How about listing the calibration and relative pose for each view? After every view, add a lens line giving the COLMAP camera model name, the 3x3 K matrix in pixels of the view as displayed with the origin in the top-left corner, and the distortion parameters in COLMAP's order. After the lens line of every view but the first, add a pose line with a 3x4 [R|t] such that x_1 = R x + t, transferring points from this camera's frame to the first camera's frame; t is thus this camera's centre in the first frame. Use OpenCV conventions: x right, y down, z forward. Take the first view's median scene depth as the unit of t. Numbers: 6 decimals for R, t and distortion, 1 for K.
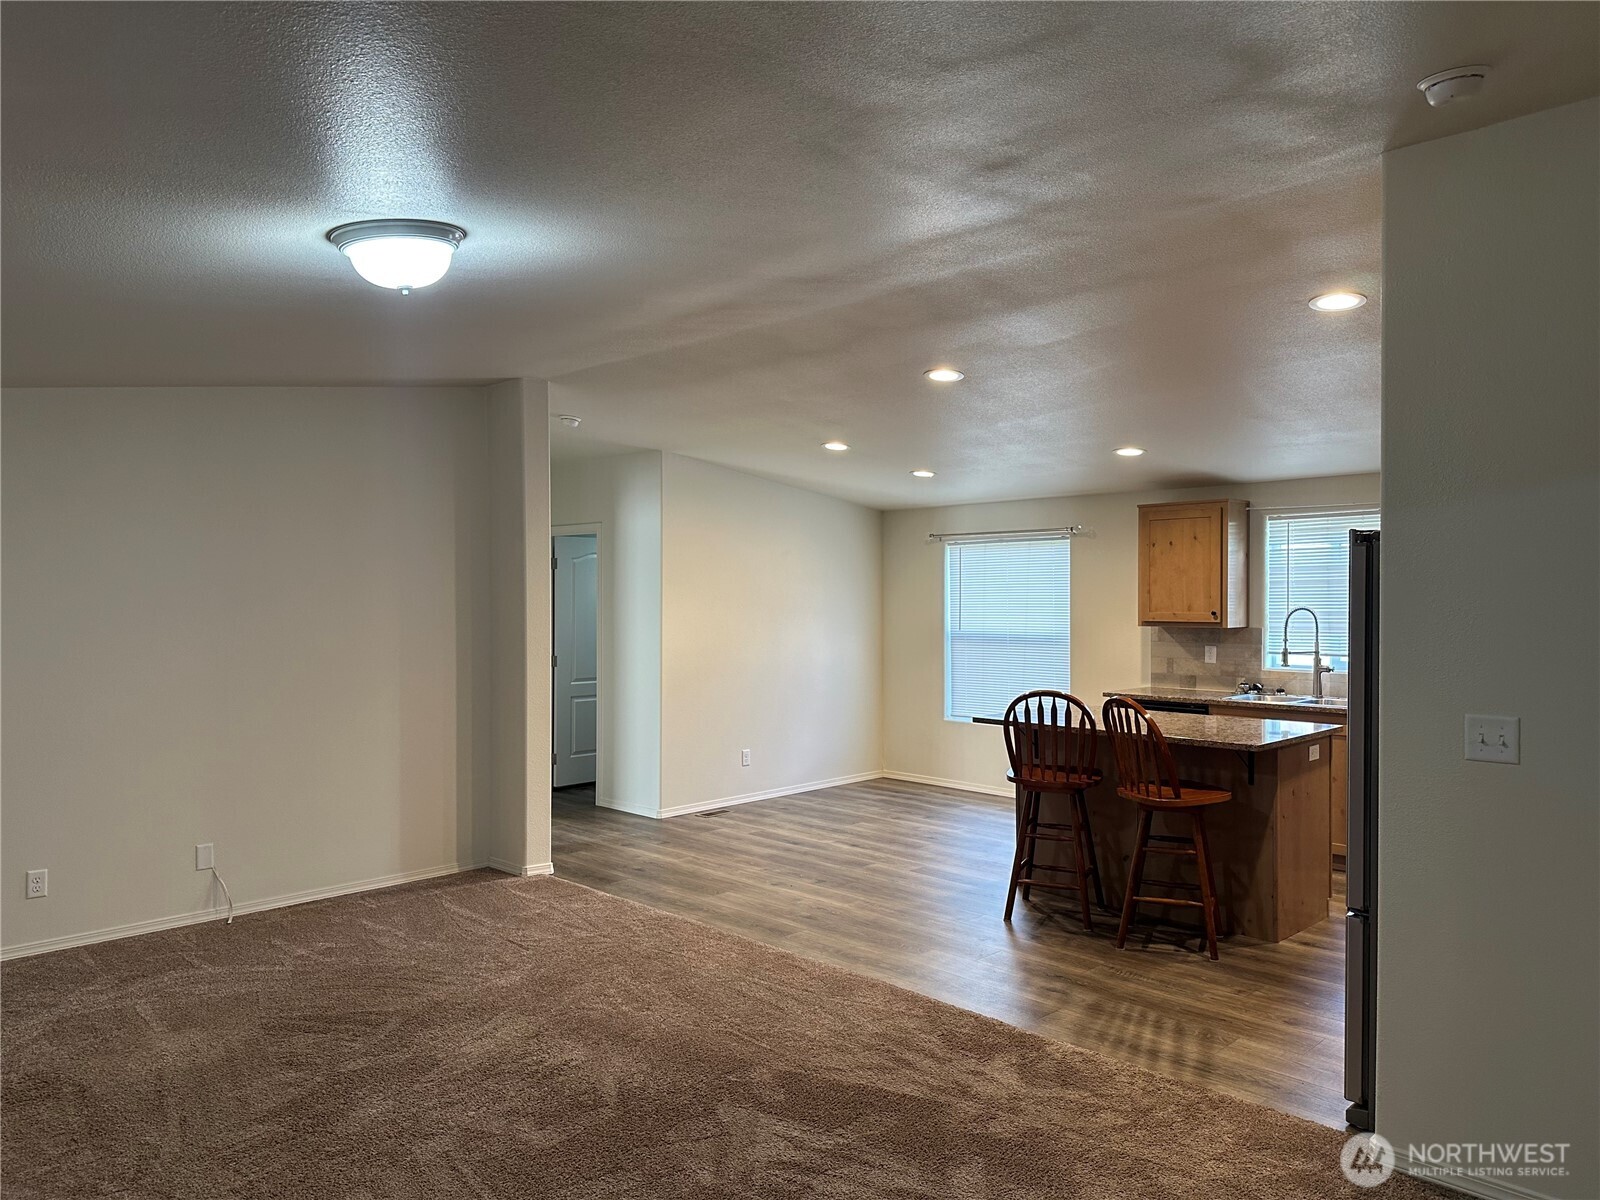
lens RADIAL K [[1102.2, 0, 795.8], [0, 1102.2, 613.2], [0, 0, 1]] dist [0.065736, -0.049276]
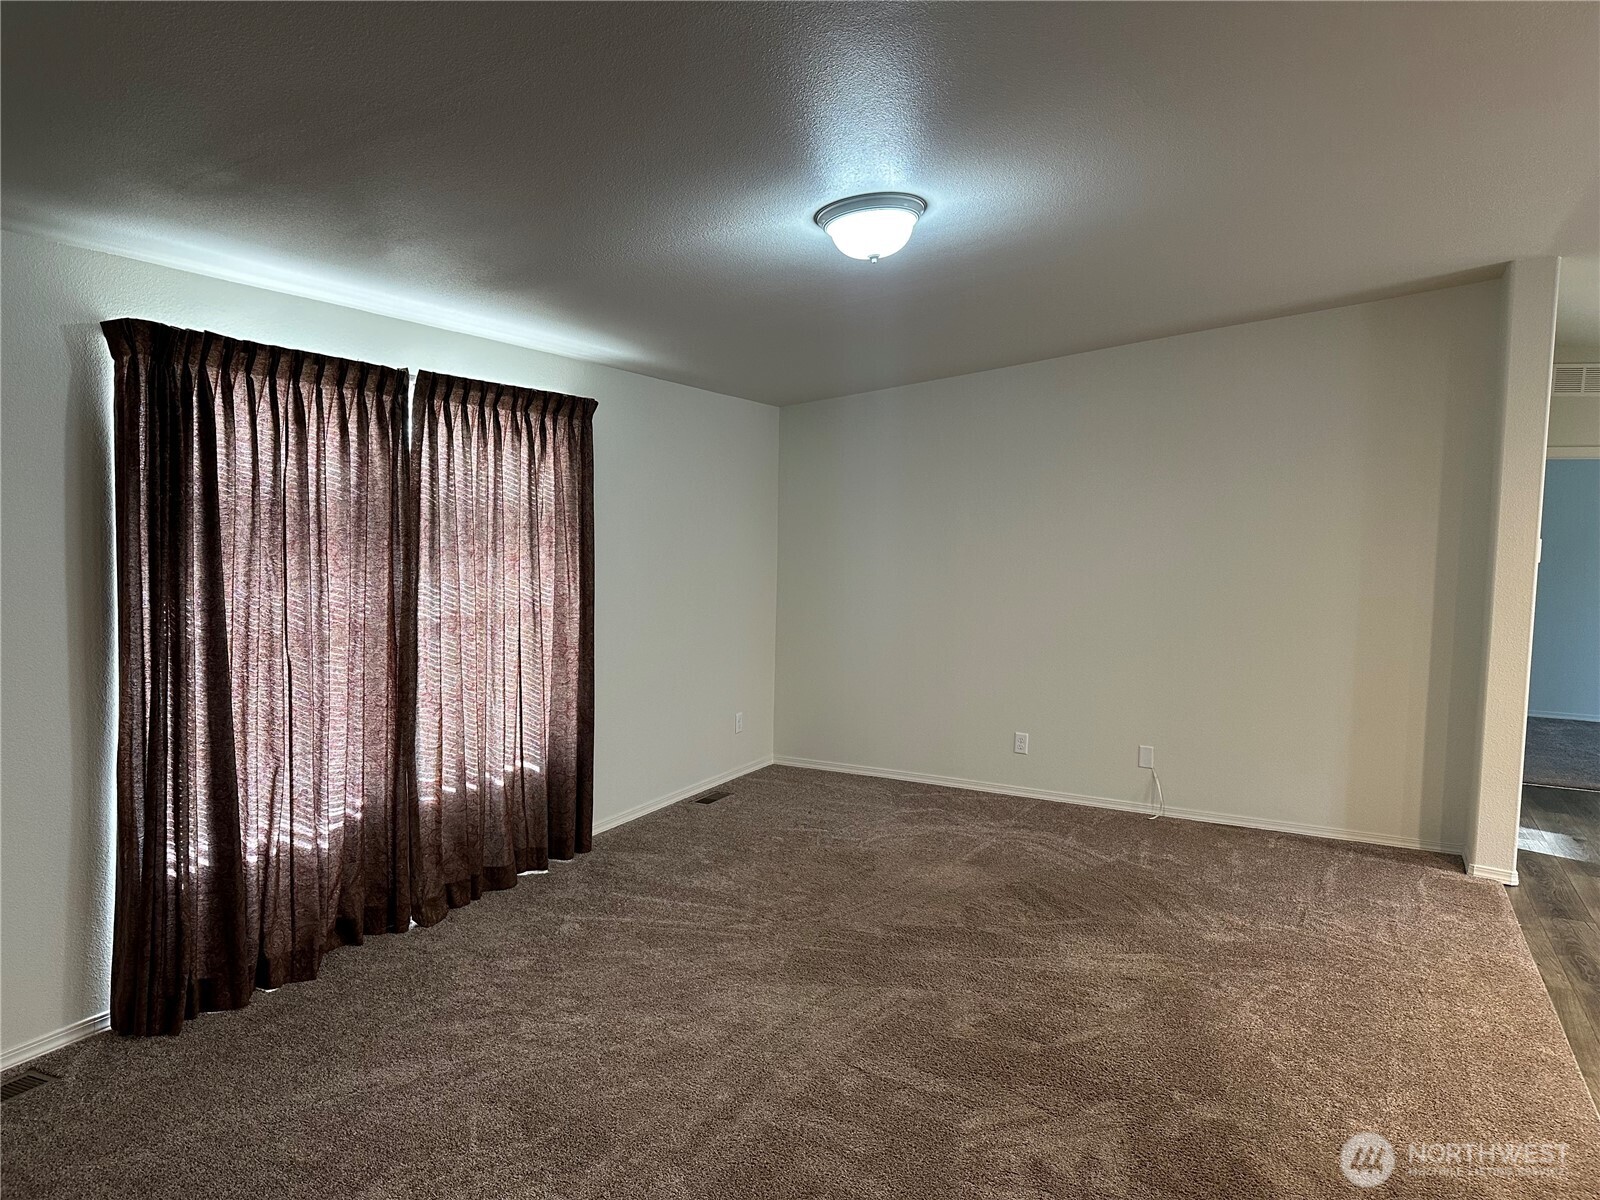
lens RADIAL K [[1113.9, 0, 811.7], [0, 1113.9, 607.1], [0, 0, 1]] dist [0.094139, -0.139214]
pose [[0.338963, 0.081228, -0.937287, 0.414882], [-0.037613, 0.996639, 0.072769, -0.004053], [0.940048, 0.010588, 0.340879, 0.291775]]
